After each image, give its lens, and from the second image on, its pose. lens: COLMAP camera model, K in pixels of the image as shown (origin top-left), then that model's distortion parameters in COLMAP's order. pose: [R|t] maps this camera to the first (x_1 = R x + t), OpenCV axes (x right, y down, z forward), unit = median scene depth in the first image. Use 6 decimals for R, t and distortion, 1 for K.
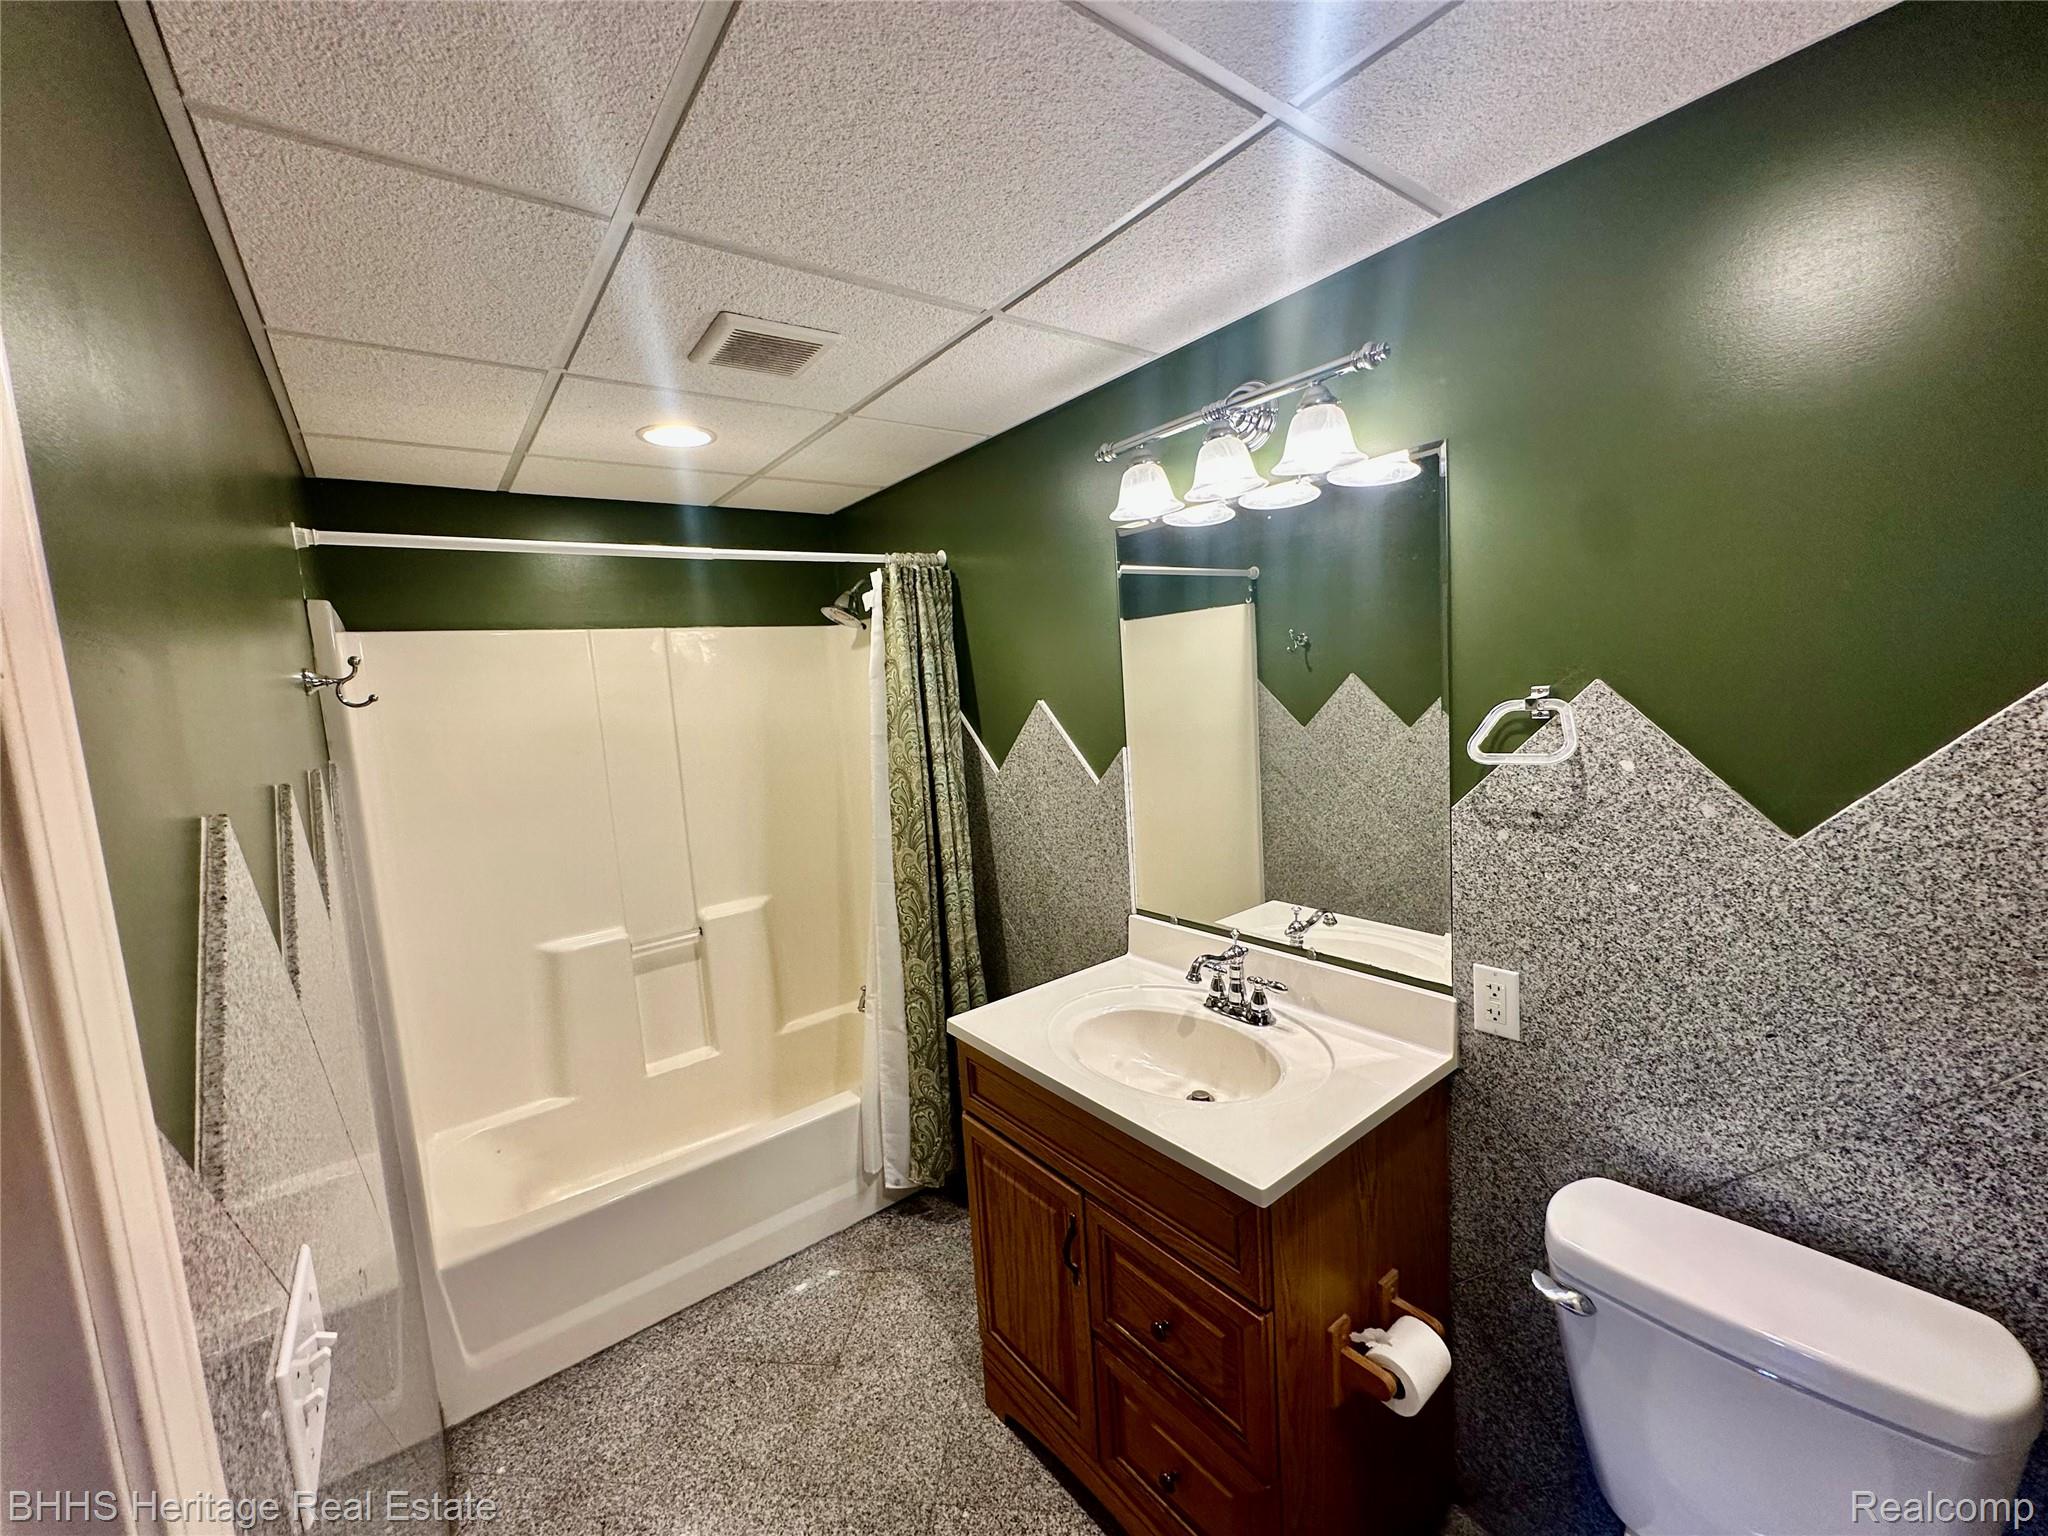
lens RADIAL K [[817.3, 0, 1024.0], [0, 817.3, 768.0], [0, 0, 1]] dist [-0.004979, 0.000833]
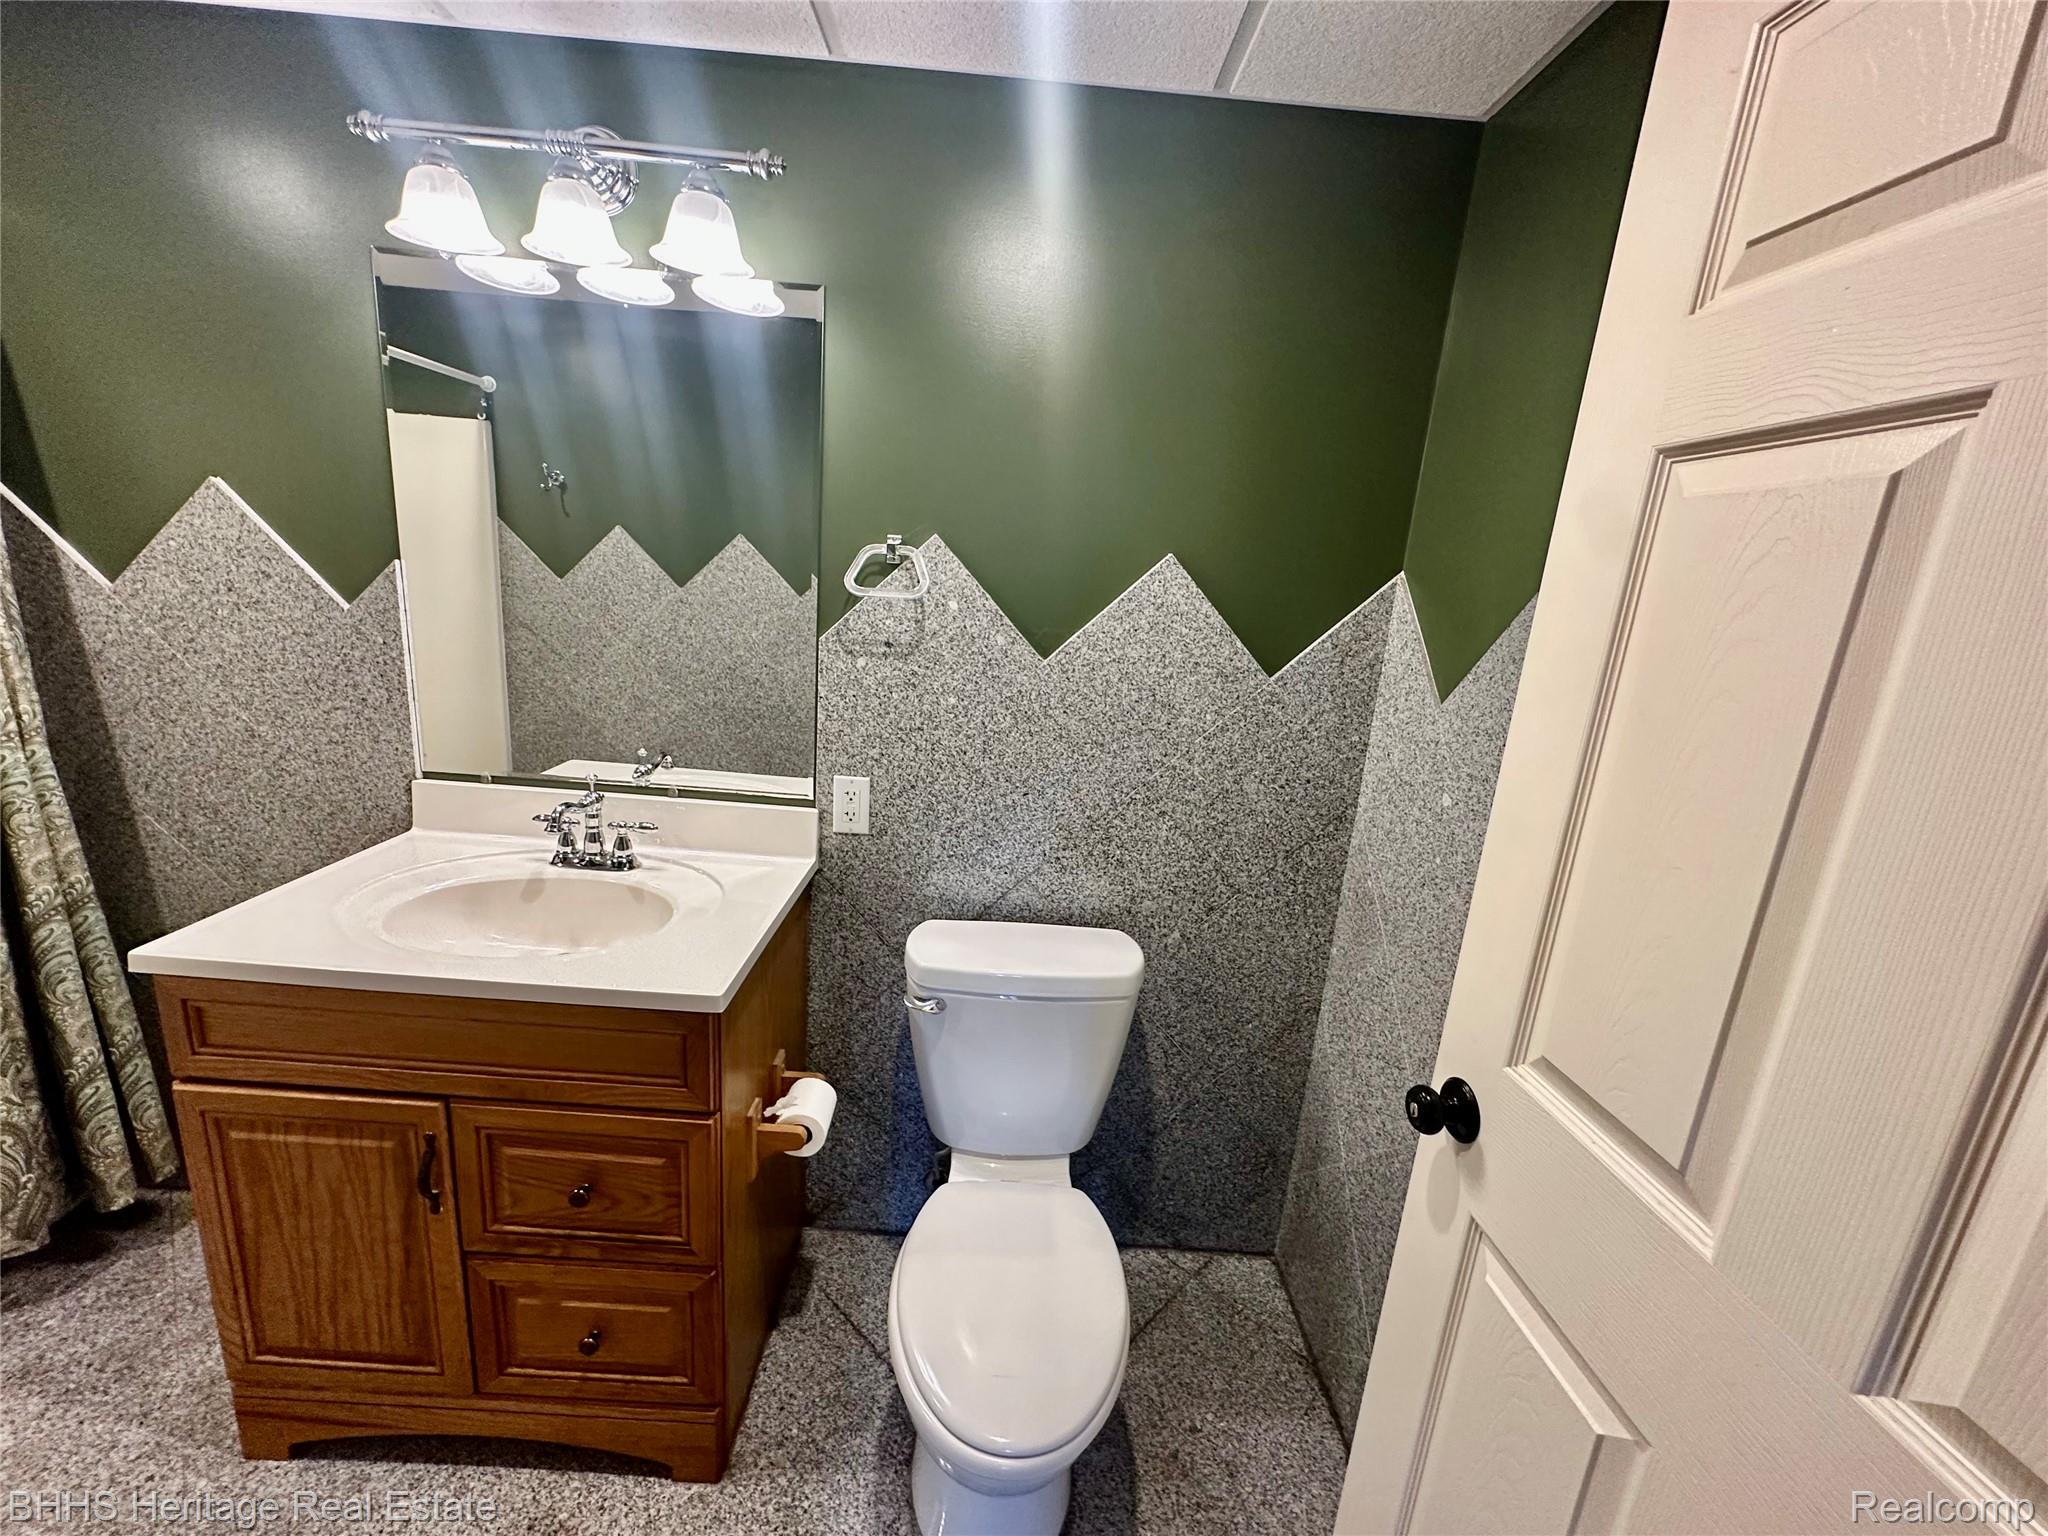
lens RADIAL K [[817.3, 0, 1024.0], [0, 817.3, 768.0], [0, 0, 1]] dist [-0.004979, 0.000833]
pose [[0.594804, -0.074237, 0.800436, -0.206580], [-0.033023, 0.992630, 0.116601, 0.080797], [-0.803192, -0.095788, 0.587968, 0.097824]]
